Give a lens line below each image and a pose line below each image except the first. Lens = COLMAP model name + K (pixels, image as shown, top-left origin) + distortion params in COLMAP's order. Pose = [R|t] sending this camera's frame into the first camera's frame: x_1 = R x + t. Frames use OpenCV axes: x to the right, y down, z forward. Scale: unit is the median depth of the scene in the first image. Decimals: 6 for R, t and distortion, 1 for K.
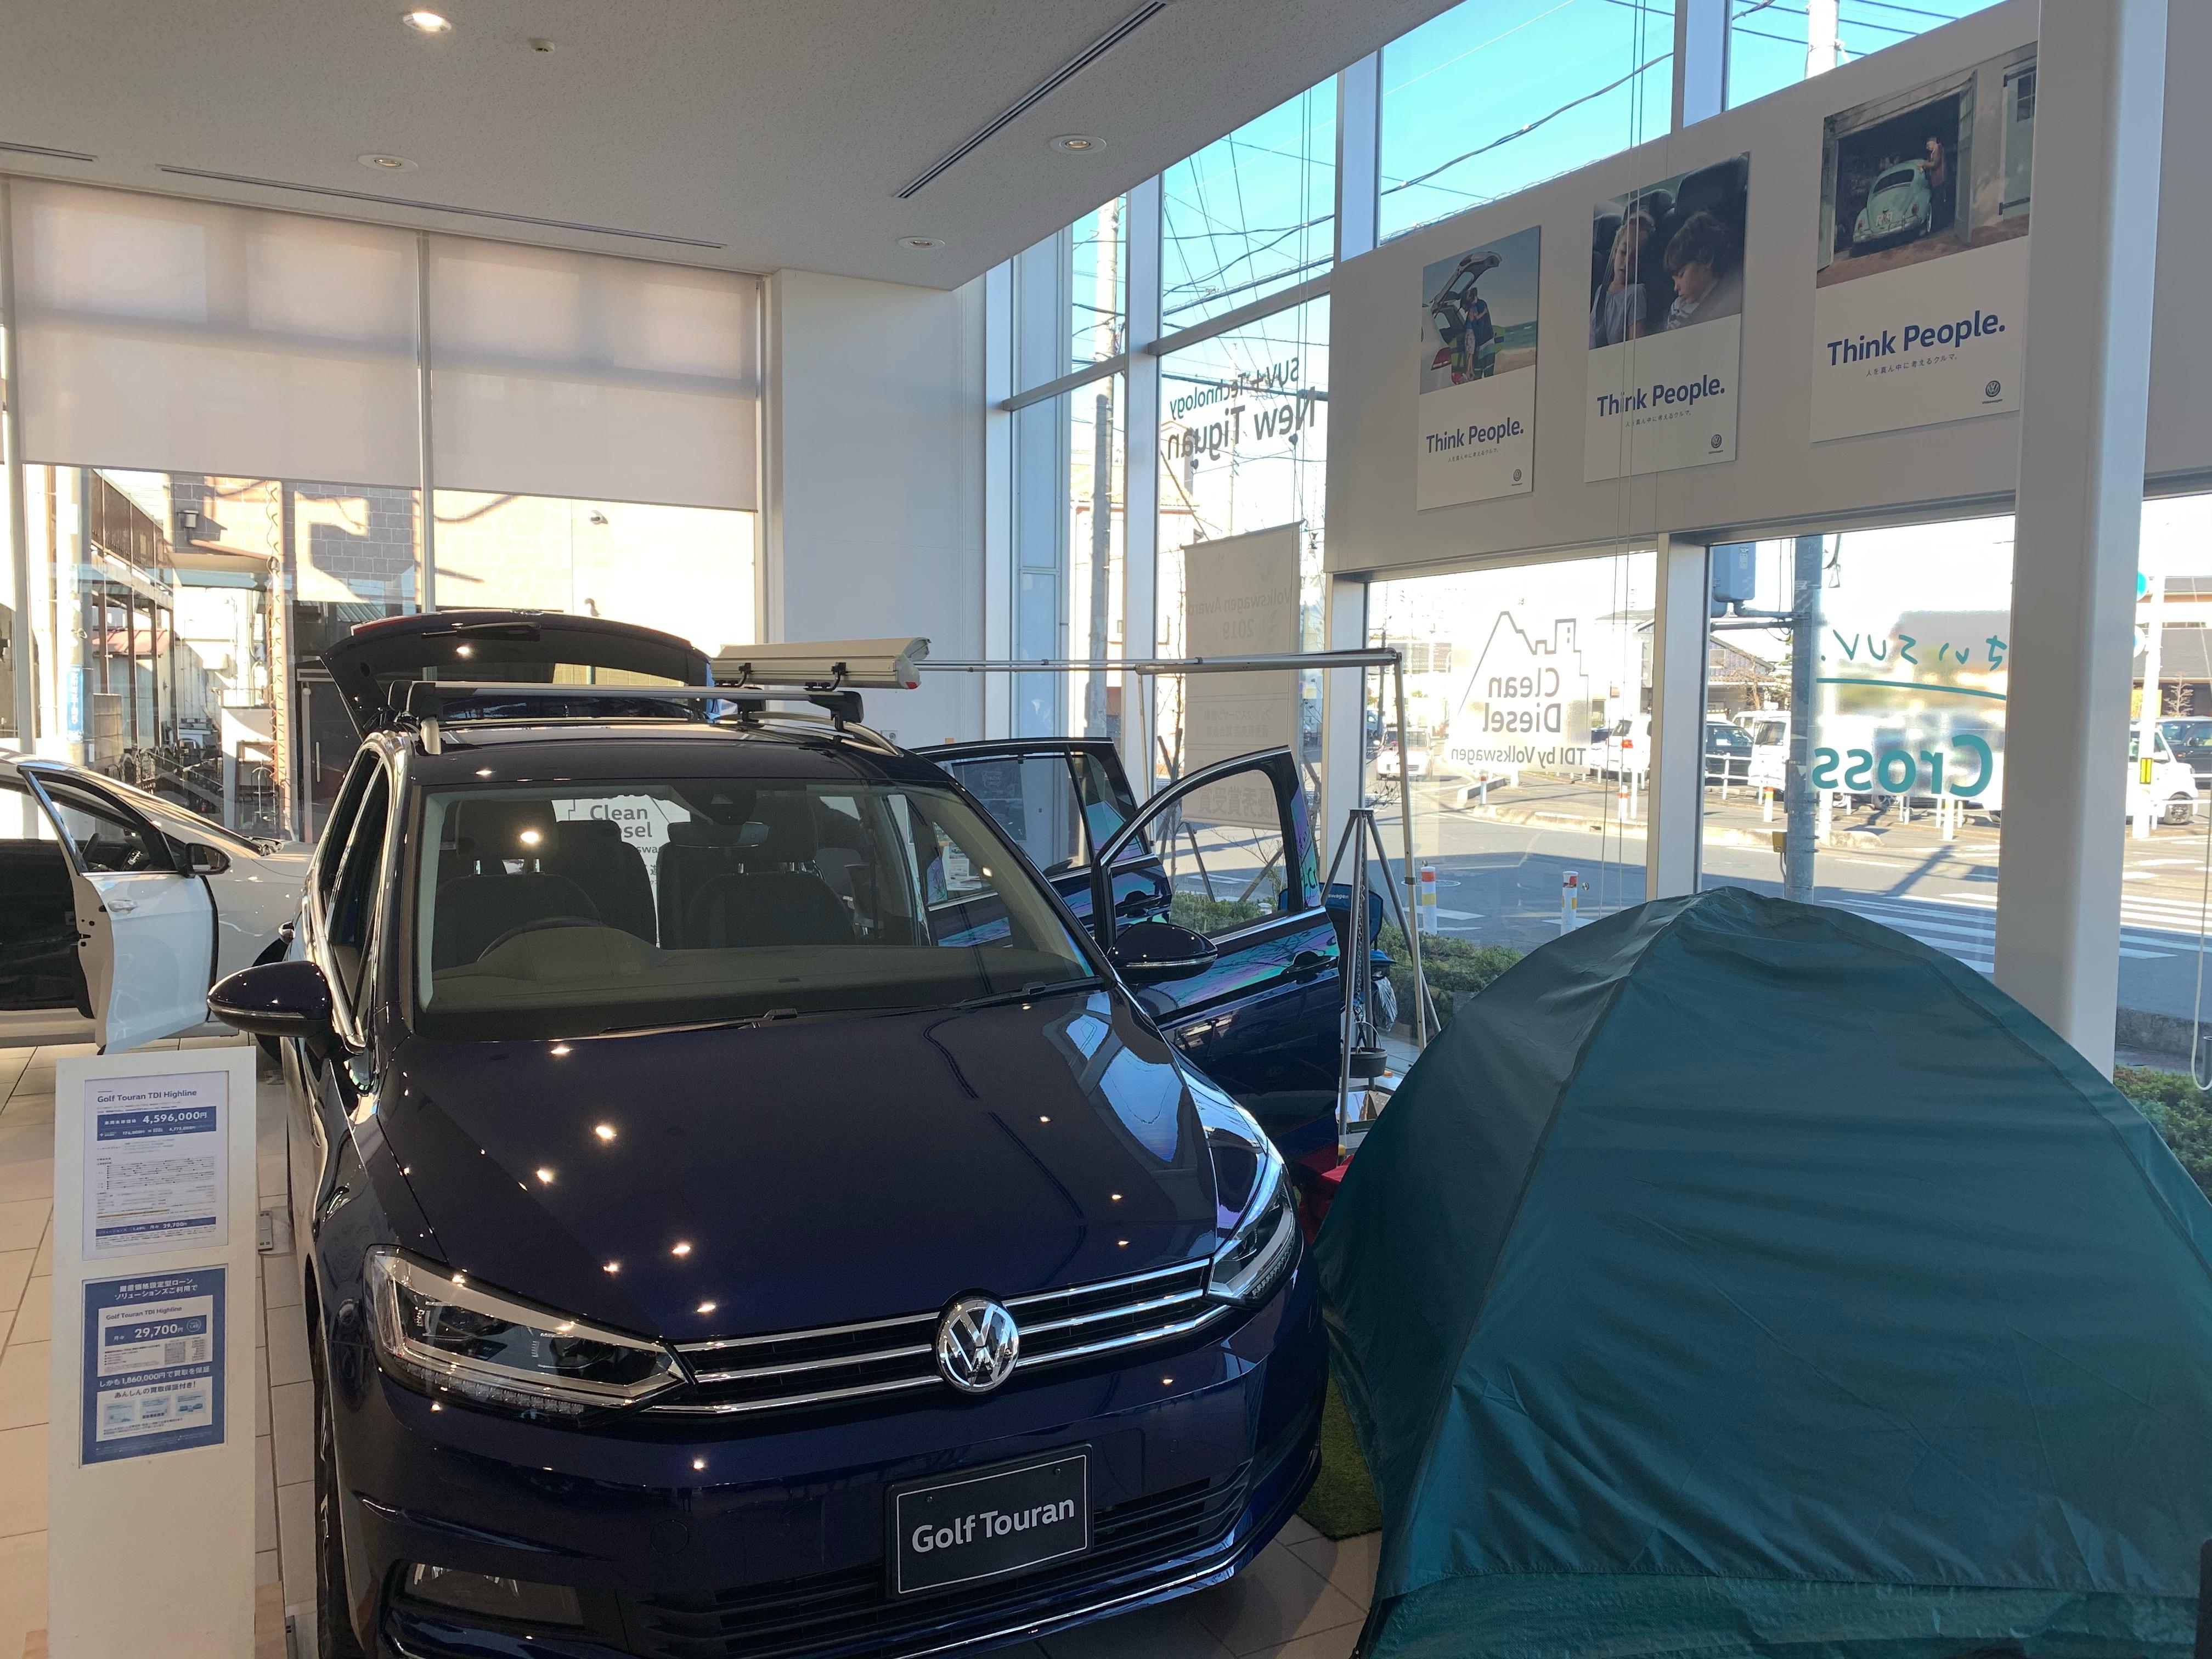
lens RADIAL K [[1664.9, 0, 1113.5], [0, 1664.9, 820.2], [0, 0, 1]] dist [-0.015897, -0.018575]
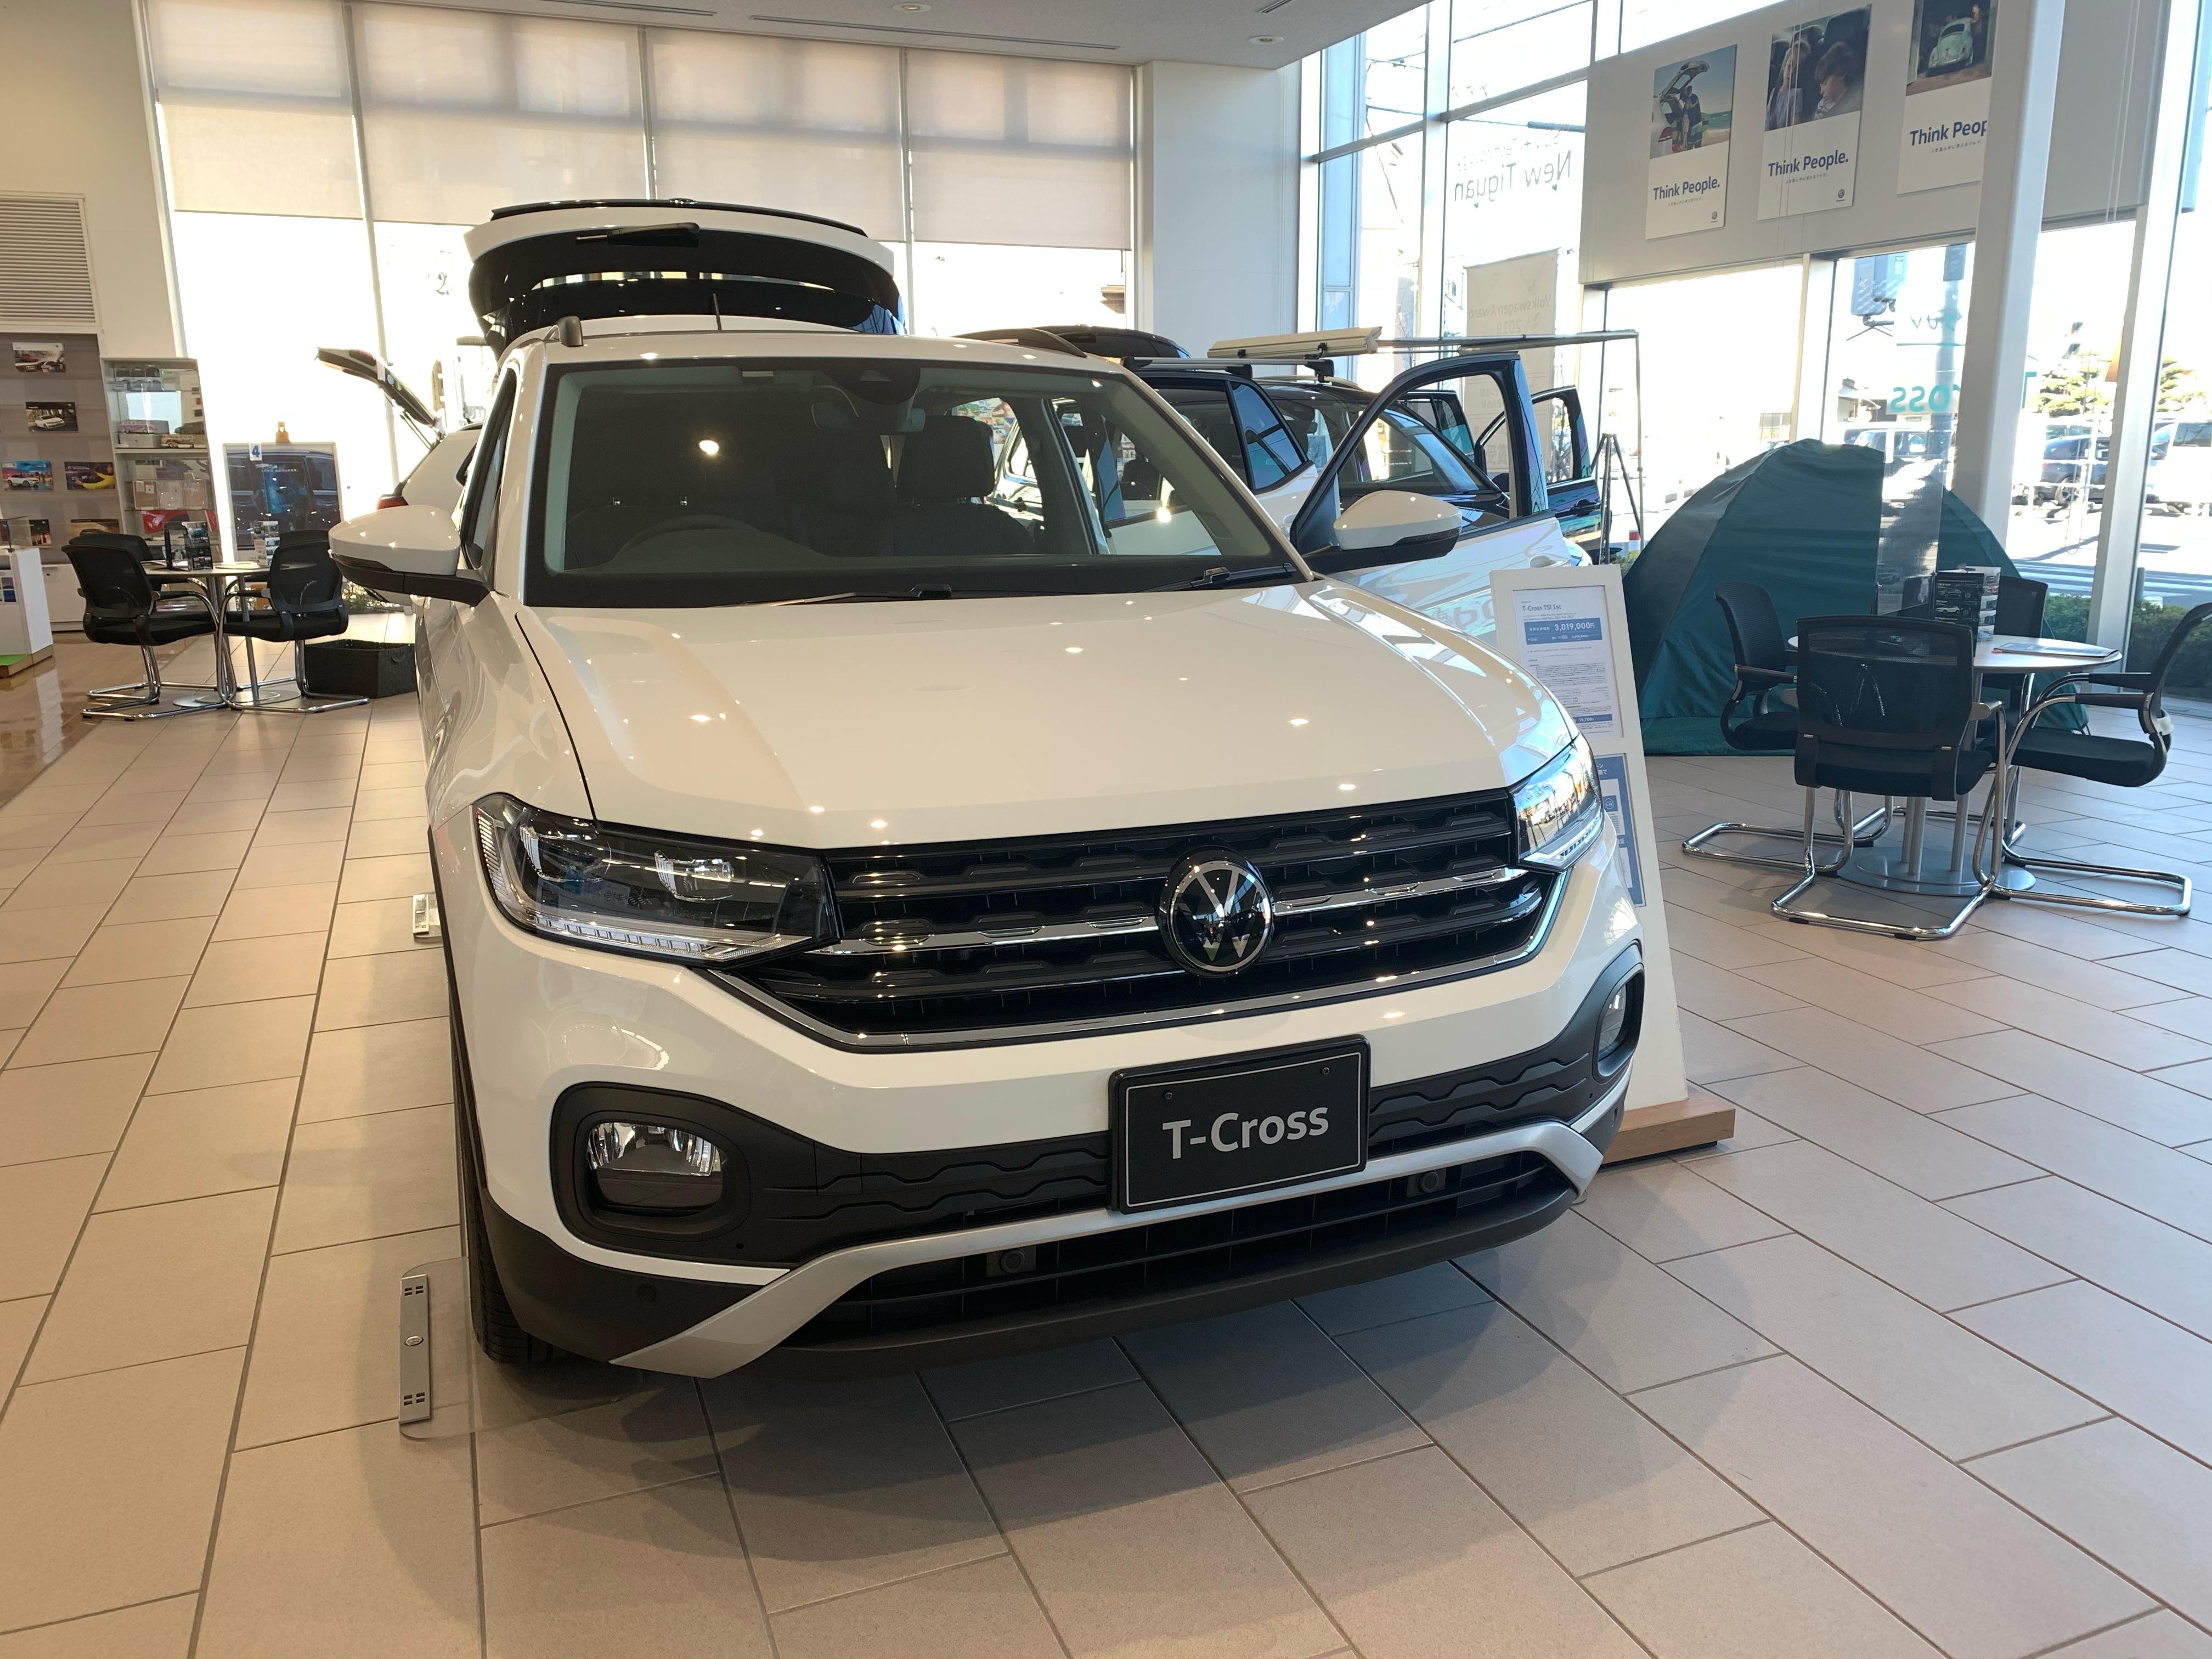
lens RADIAL K [[1664.9, 0, 1096.8], [0, 1664.9, 836.4], [0, 0, 1]] dist [-0.015897, -0.018575]
pose [[0.993795, 0.004410, -0.111143, -0.150701], [0.014096, 0.986165, 0.165168, 0.097452], [0.110334, -0.165710, 0.979983, -0.653175]]
